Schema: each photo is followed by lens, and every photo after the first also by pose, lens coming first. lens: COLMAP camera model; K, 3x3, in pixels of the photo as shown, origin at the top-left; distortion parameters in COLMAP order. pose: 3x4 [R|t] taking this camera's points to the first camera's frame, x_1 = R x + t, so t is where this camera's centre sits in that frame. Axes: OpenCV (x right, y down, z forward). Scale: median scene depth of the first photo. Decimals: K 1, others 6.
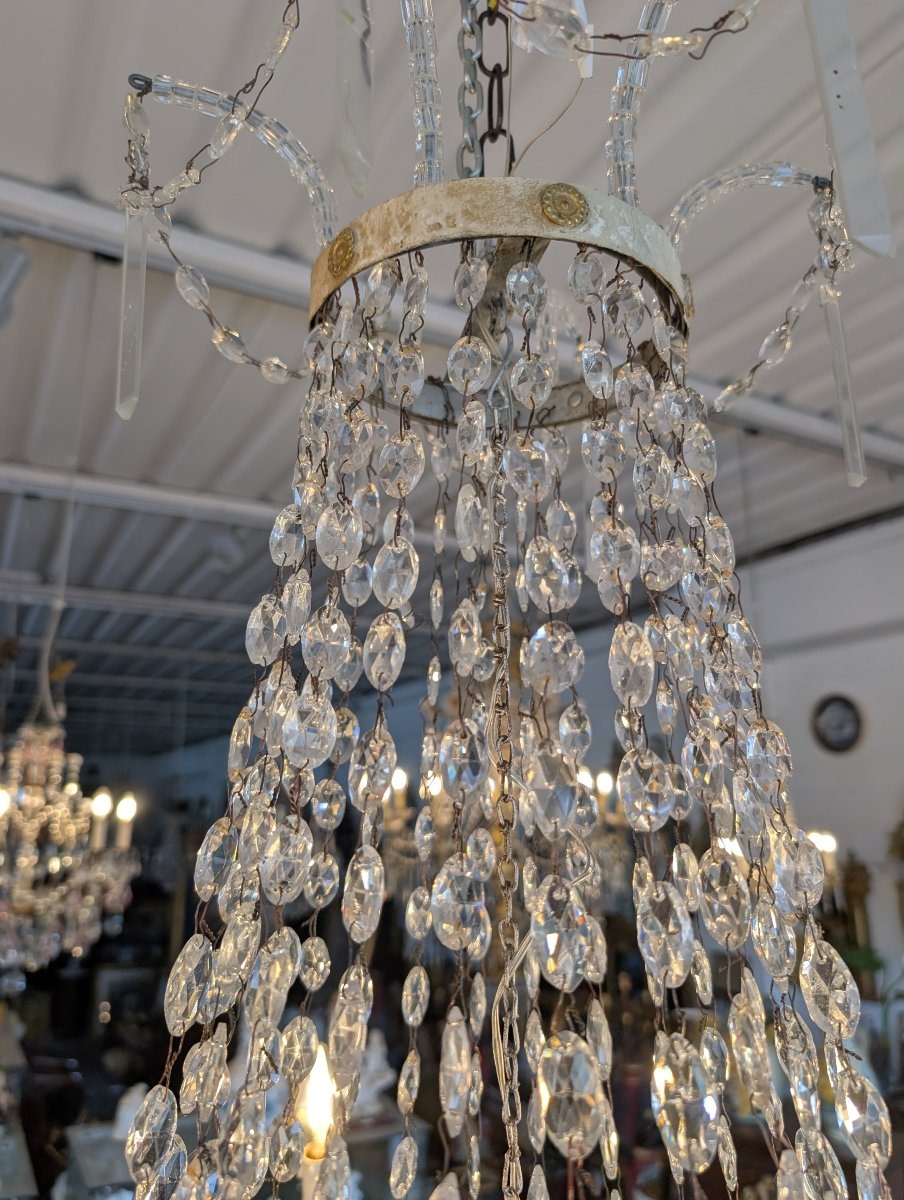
lens RADIAL K [[847.7, 0, 452.0], [0, 847.7, 618.8], [0, 0, 1]] dist [-0.022124, 0.003944]
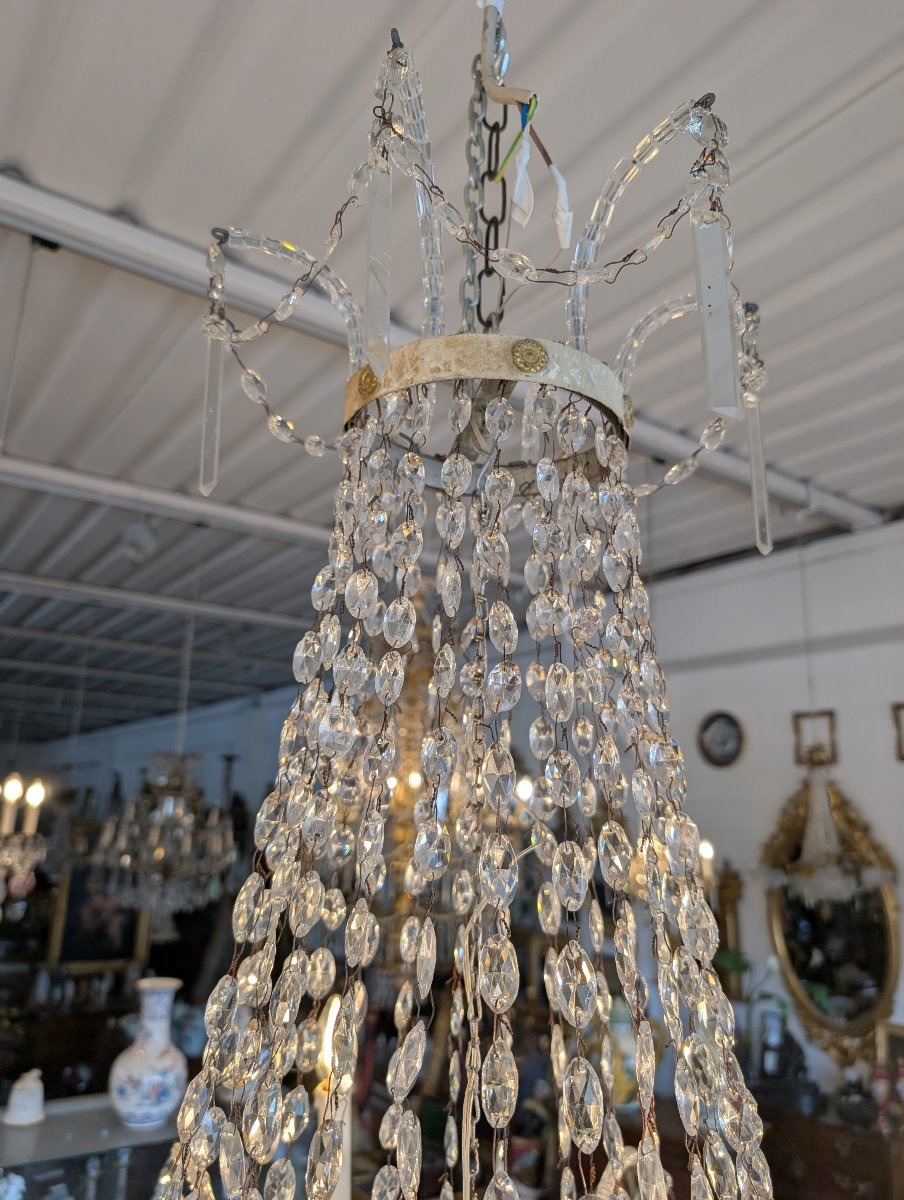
lens RADIAL K [[898.7, 0, 452.0], [0, 898.7, 600.0], [0, 0, 1]] dist [-0.004901, -0.002261]
pose [[0.999062, 0.023982, -0.036059, 0.067632], [-0.024488, 0.999607, -0.013659, -0.066405], [0.035718, 0.014529, 0.999256, -0.460729]]
